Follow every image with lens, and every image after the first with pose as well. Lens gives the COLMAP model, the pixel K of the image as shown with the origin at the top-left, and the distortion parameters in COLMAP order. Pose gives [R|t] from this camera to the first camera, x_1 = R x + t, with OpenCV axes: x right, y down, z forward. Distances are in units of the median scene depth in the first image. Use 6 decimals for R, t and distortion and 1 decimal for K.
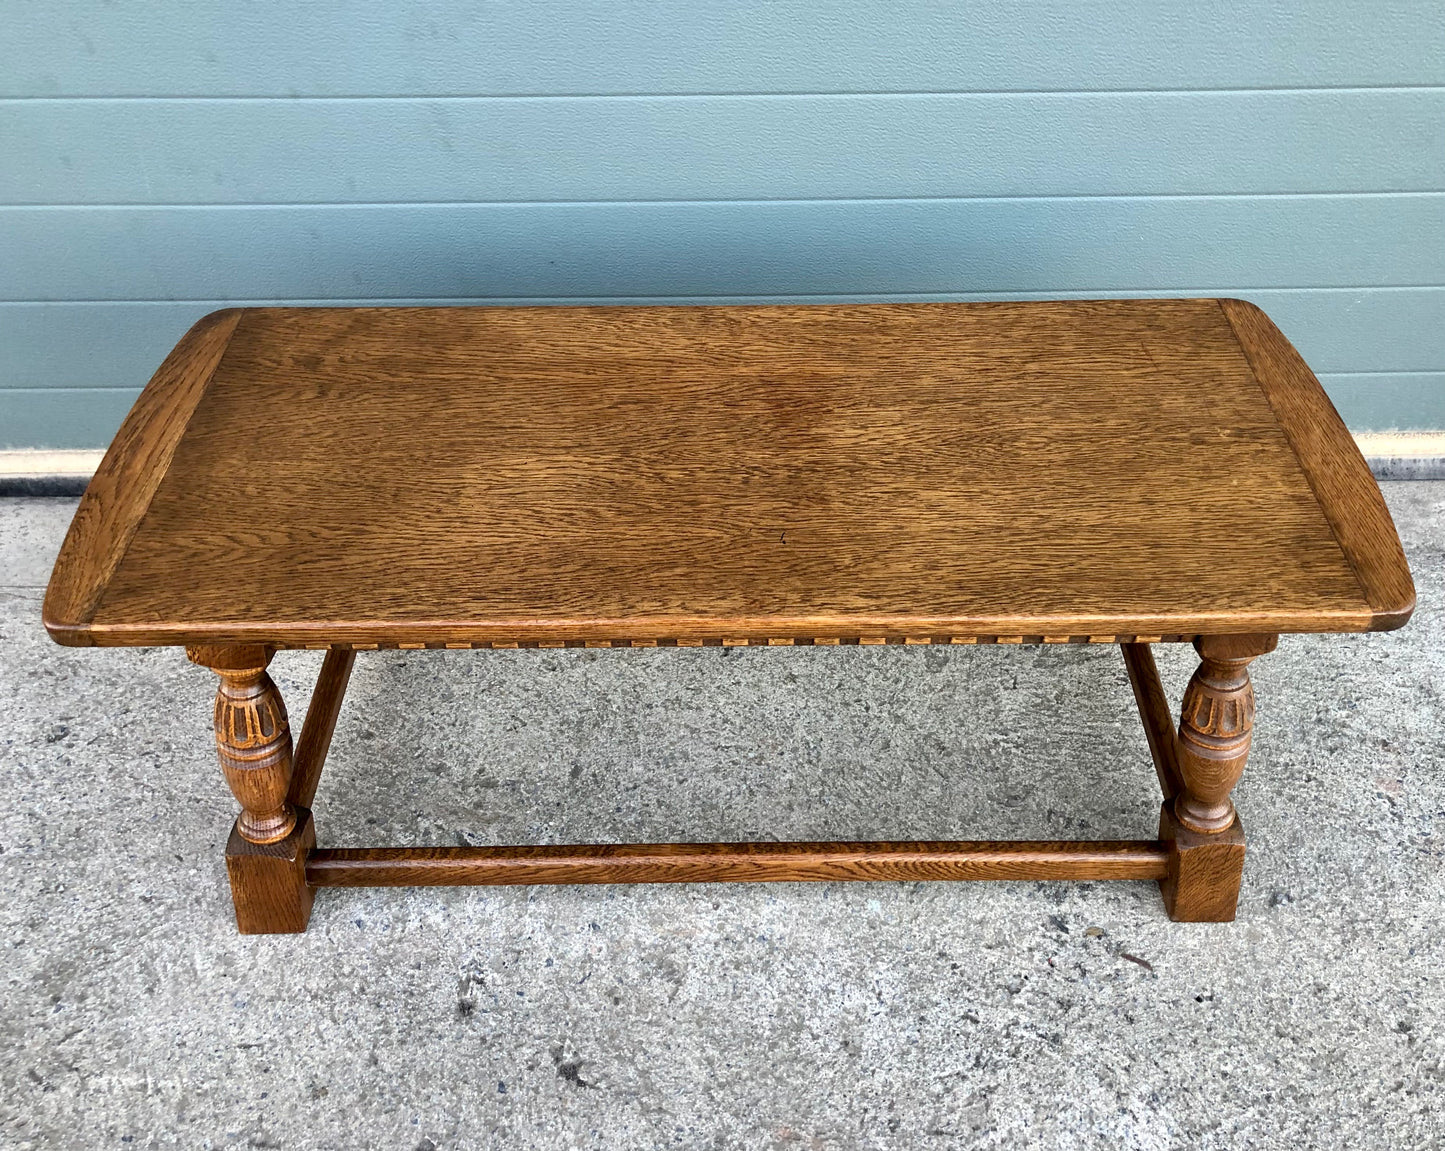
lens RADIAL K [[1322.6, 0, 765.5], [0, 1322.6, 560.2], [0, 0, 1]] dist [0.002847, 0.020817]
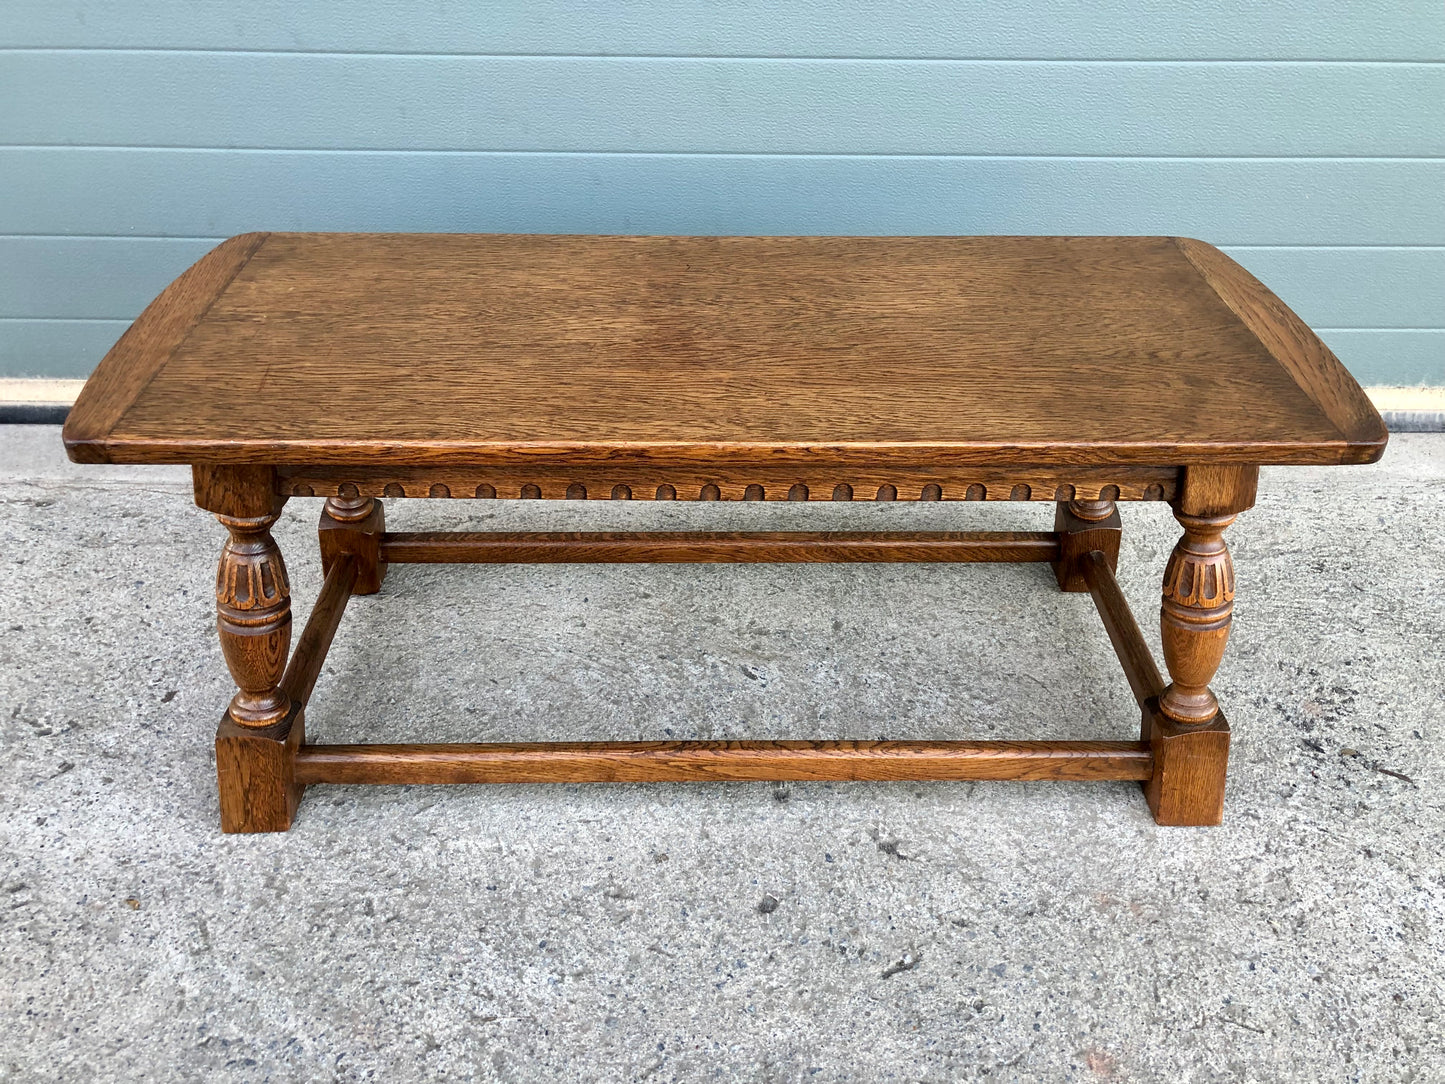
lens RADIAL K [[1205.5, 0, 724.3], [0, 1205.5, 530.9], [0, 0, 1]] dist [0.012961, -0.008255]
pose [[0.999772, 0.017005, -0.012923, -0.260021], [-0.018718, 0.989004, -0.146696, 0.264697], [0.010286, 0.146905, 0.989097, -0.008793]]
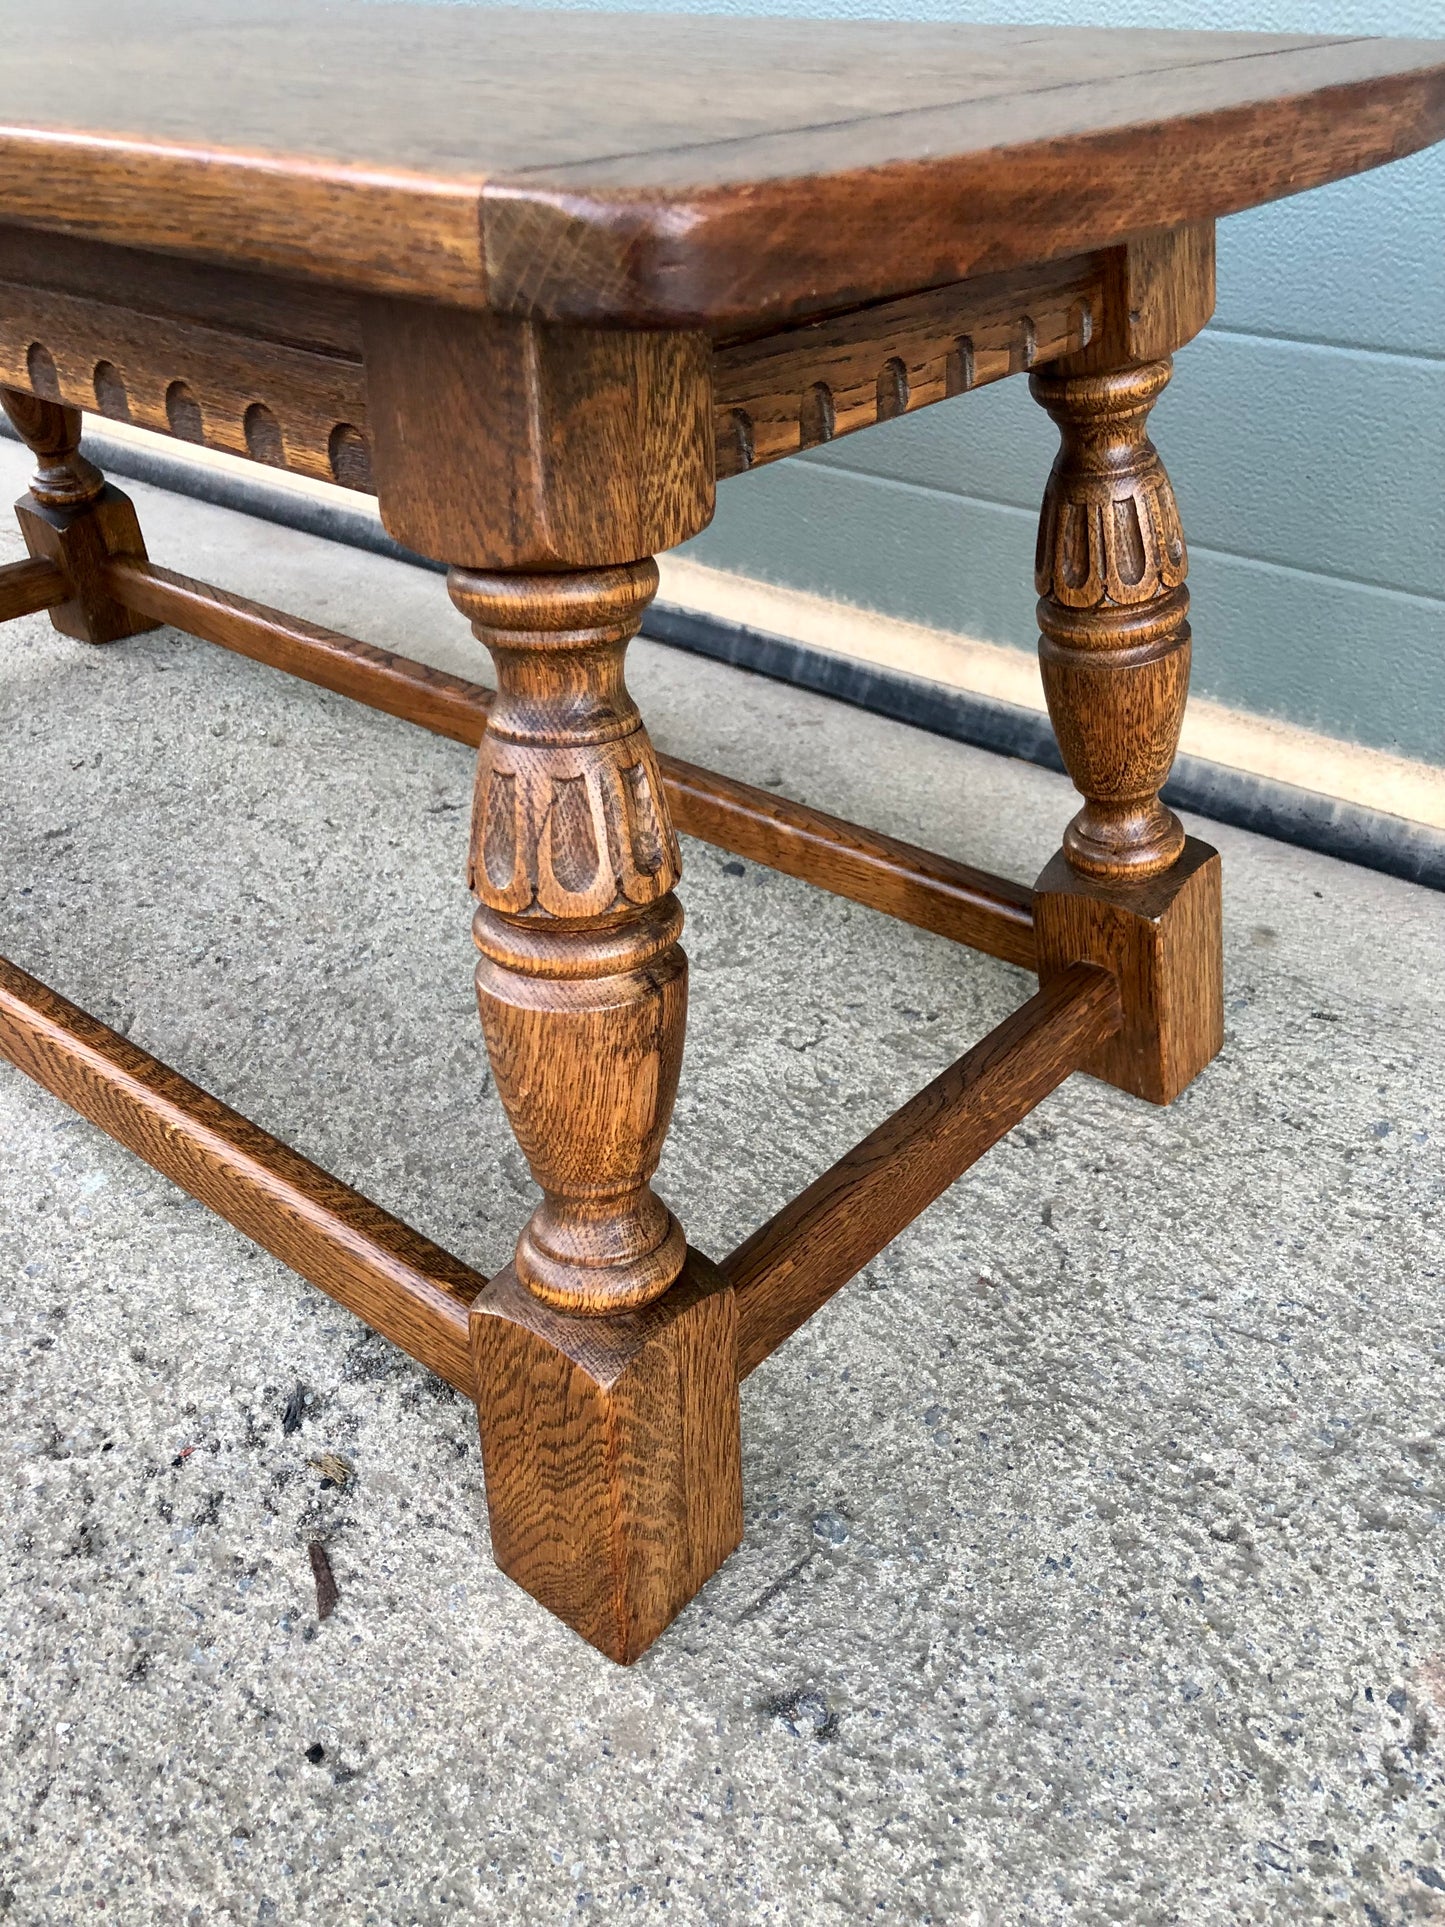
lens RADIAL K [[1607.6, 0, 730.3], [0, 1607.6, 957.8], [0, 0, 1]] dist [0.012961, -0.008255]
pose [[0.758649, 0.349827, -0.549611, 0.552043], [-0.443880, 0.895054, -0.043004, 0.124967], [0.476888, 0.276587, 0.834313, 0.653777]]
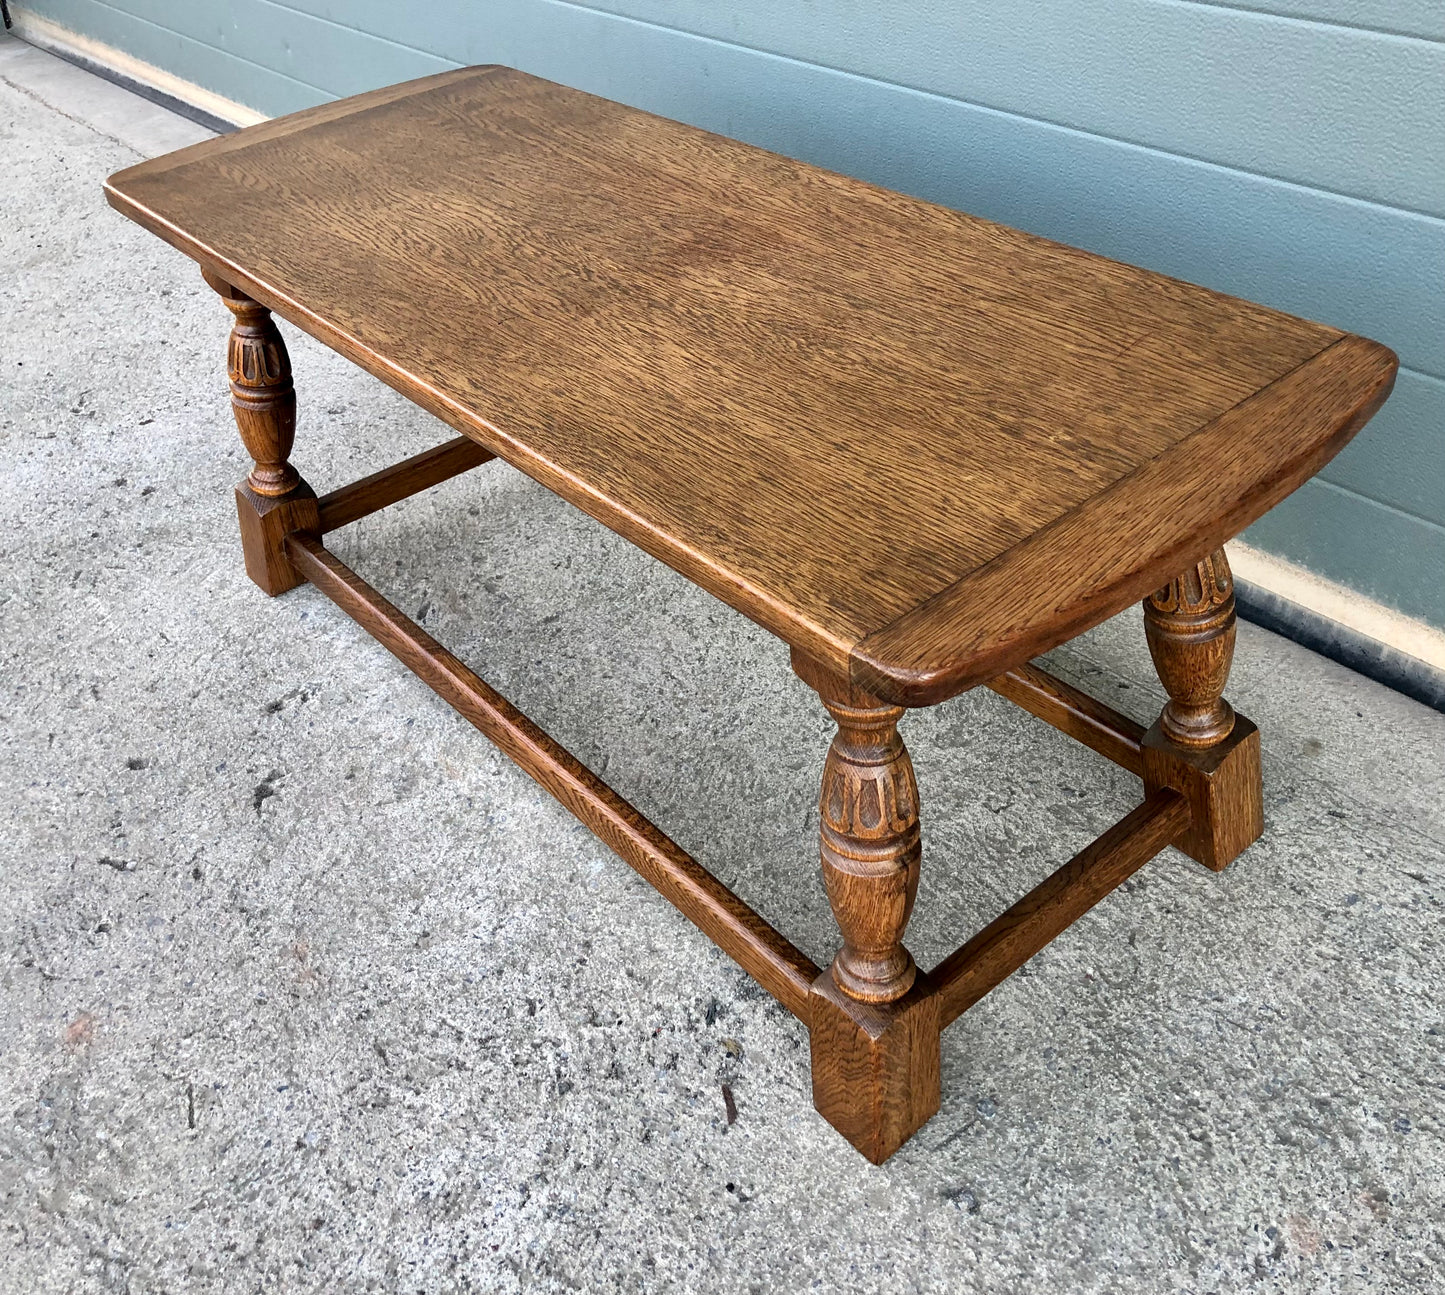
lens RADIAL K [[1436.7, 0, 697.3], [0, 1436.7, 630.0], [0, 0, 1]] dist [0.011594, 0.000000]
pose [[0.620062, 0.434219, -0.653435, 0.682750], [-0.473046, 0.871371, 0.130155, -0.018462], [0.625900, 0.228401, 0.745710, 0.345964]]
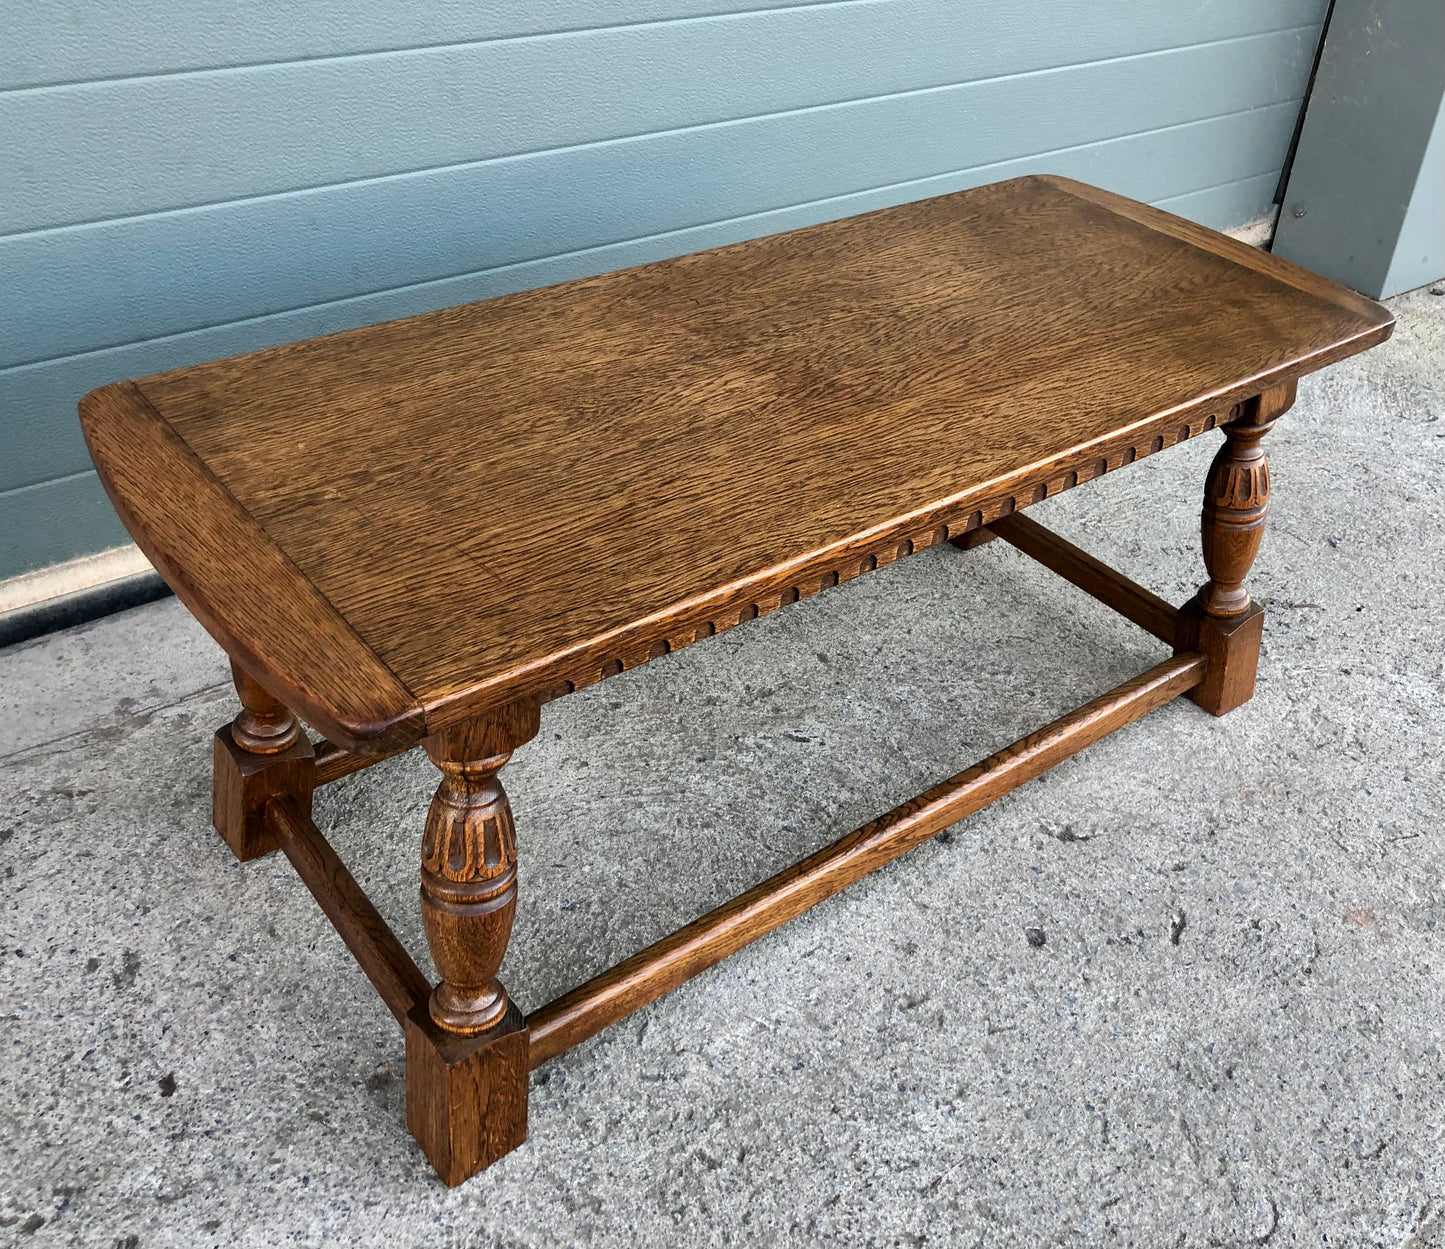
lens RADIAL K [[1392.6, 0, 753.4], [0, 1392.6, 612.8], [0, 0, 1]] dist [0.008523, 0.000000]
pose [[0.799428, -0.307424, 0.516144, -0.825246], [0.355823, 0.934537, 0.005511, 0.118556], [-0.484050, 0.179250, 0.856484, 0.131314]]
